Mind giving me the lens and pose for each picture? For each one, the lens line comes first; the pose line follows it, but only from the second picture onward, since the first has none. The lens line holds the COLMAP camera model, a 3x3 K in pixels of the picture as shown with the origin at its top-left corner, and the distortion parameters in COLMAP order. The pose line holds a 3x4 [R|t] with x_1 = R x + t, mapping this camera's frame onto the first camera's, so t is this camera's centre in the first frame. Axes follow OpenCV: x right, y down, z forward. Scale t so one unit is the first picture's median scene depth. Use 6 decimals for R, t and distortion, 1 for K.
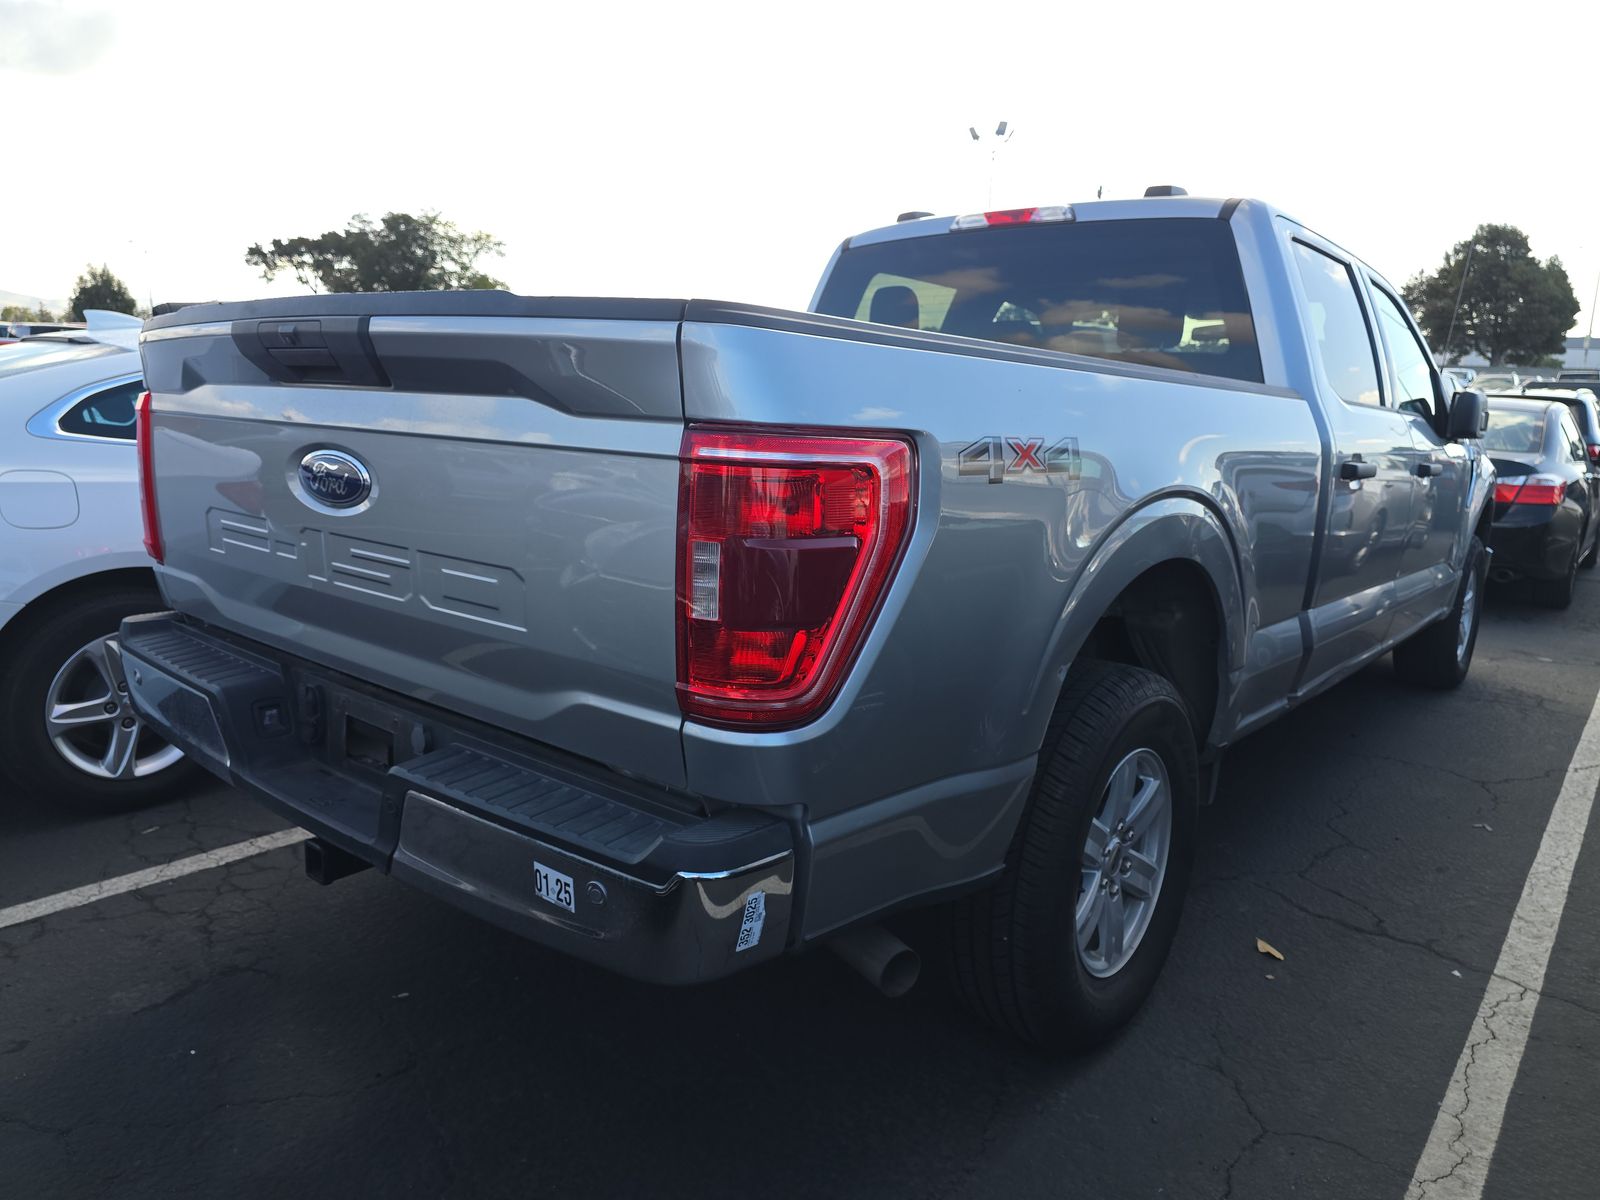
lens RADIAL K [[1092.7, 0, 797.9], [0, 1092.7, 584.3], [0, 0, 1]] dist [0.033026, -0.025636]
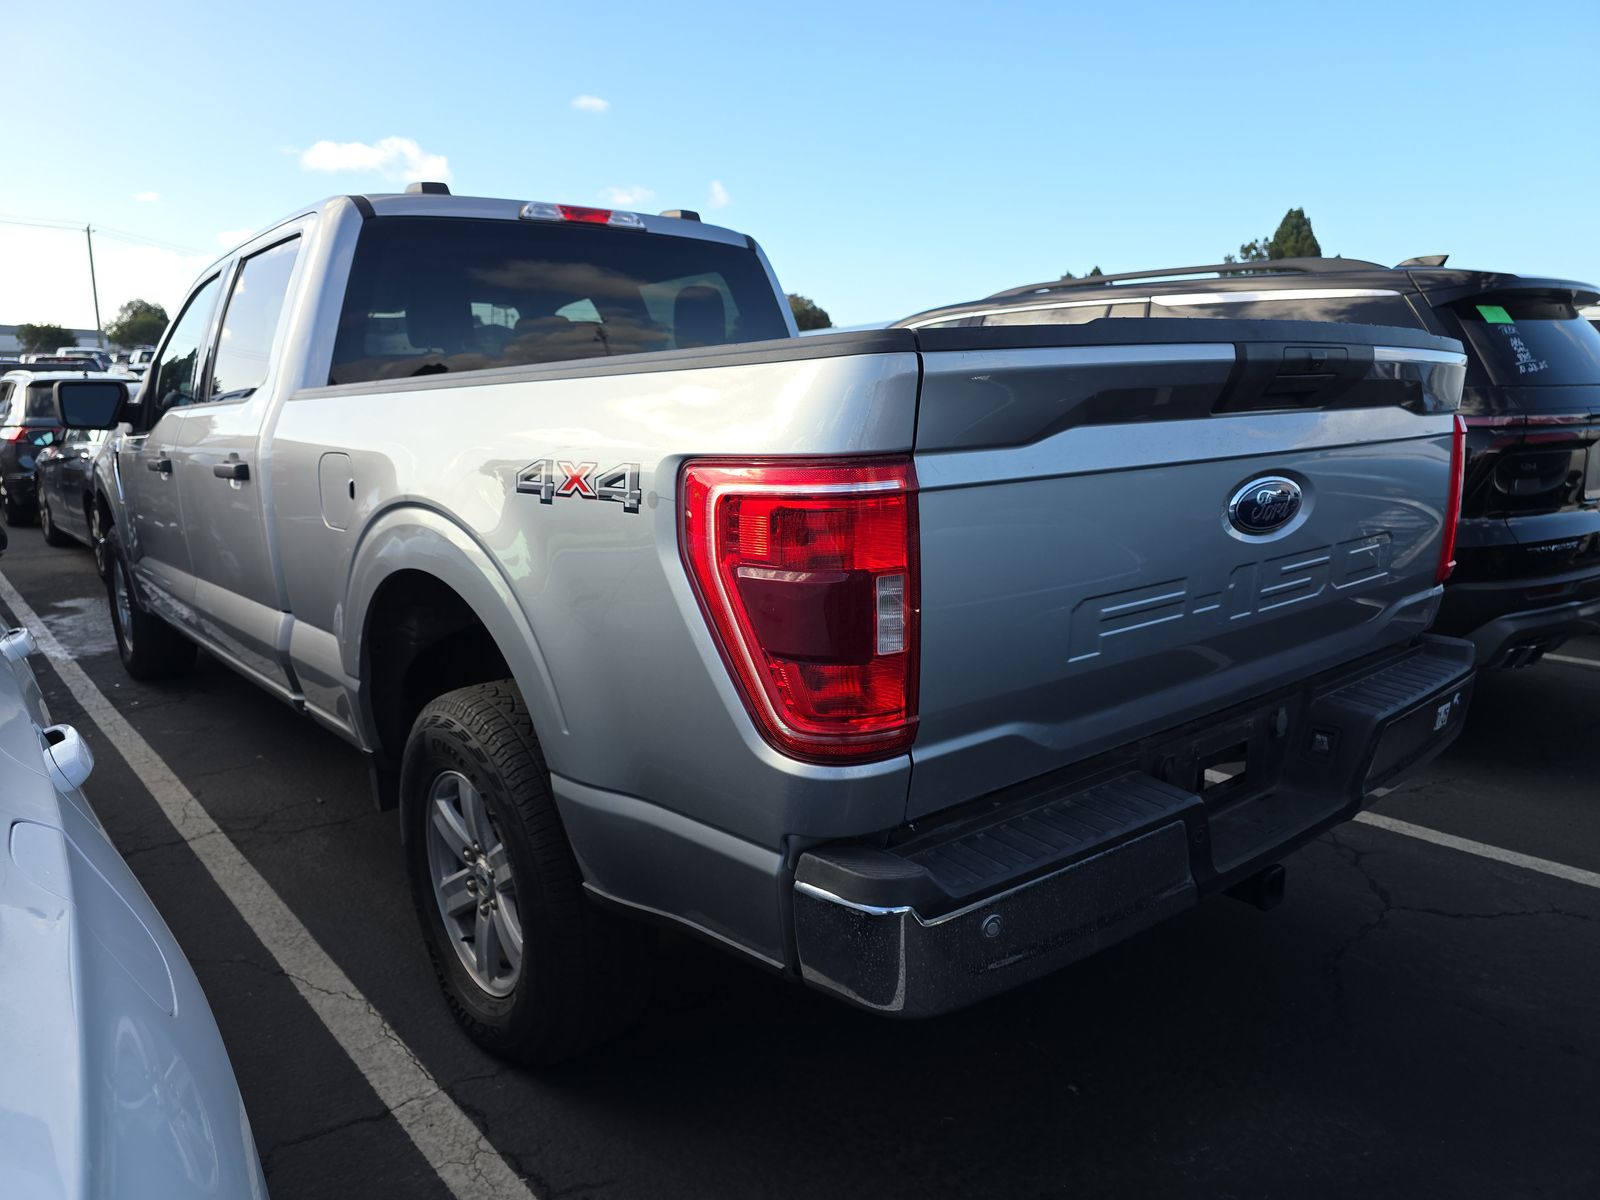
lens RADIAL K [[1092.7, 0, 798.7], [0, 1092.7, 612.1], [0, 0, 1]] dist [0.033026, -0.025636]
pose [[0.171737, -0.231781, 0.957488, -0.764653], [0.188742, 0.961665, 0.198939, -0.146213], [-0.966893, 0.146553, 0.208900, 0.634256]]
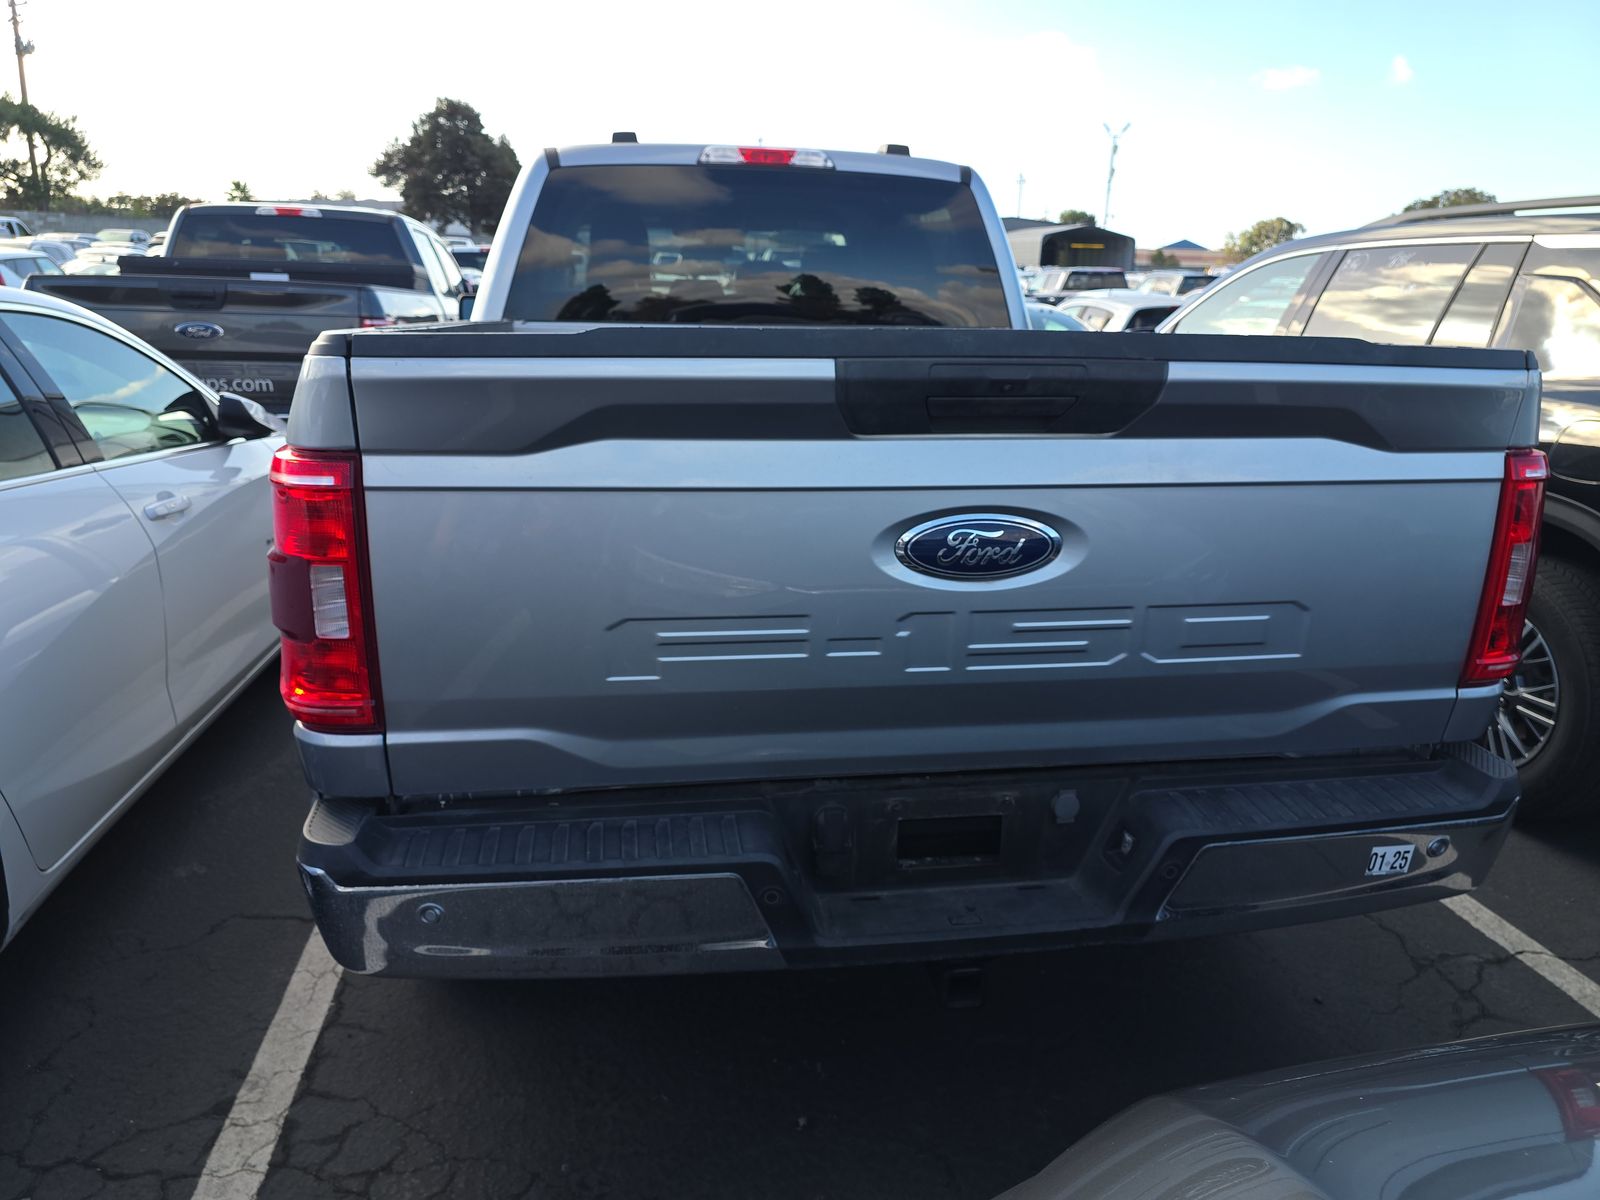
lens RADIAL K [[1092.7, 0, 798.7], [0, 1092.7, 593.1], [0, 0, 1]] dist [0.033026, -0.025636]
pose [[0.648550, -0.220766, 0.728454, -0.582212], [0.126610, 0.974972, 0.182755, -0.119786], [-0.750568, -0.026296, 0.660269, 0.291811]]
